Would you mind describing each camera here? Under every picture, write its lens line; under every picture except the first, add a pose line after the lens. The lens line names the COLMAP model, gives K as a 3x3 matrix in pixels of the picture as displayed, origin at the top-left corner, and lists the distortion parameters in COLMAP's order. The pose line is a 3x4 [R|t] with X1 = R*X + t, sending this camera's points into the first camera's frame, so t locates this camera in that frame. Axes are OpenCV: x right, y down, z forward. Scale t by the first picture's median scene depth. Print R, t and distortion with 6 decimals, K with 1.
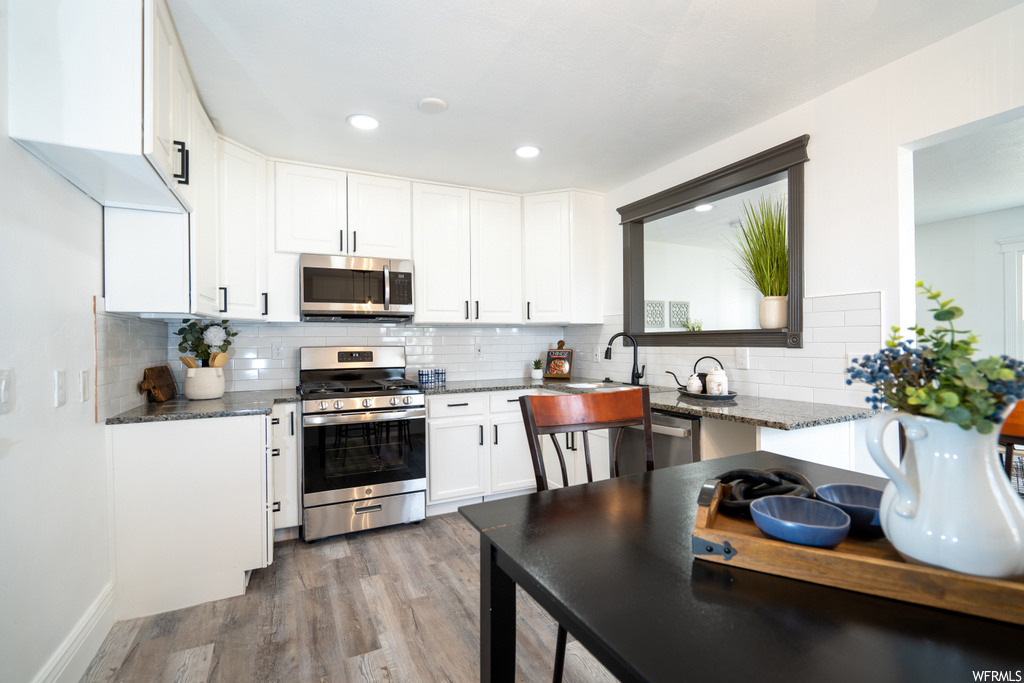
lens RADIAL K [[464.4, 0, 515.9], [0, 464.4, 342.0], [0, 0, 1]] dist [-0.002379, -0.000389]
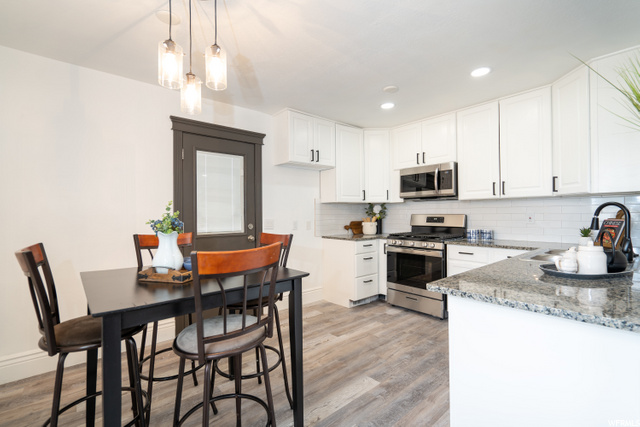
lens RADIAL K [[290.2, 0, 322.4], [0, 290.2, 213.8], [0, 0, 1]] dist [-0.002379, -0.000389]
pose [[0.249215, 0.007960, -0.968415, 0.753272], [0.005298, 0.999940, 0.009582, -0.005639], [0.968434, -0.007518, 0.249158, 0.347641]]
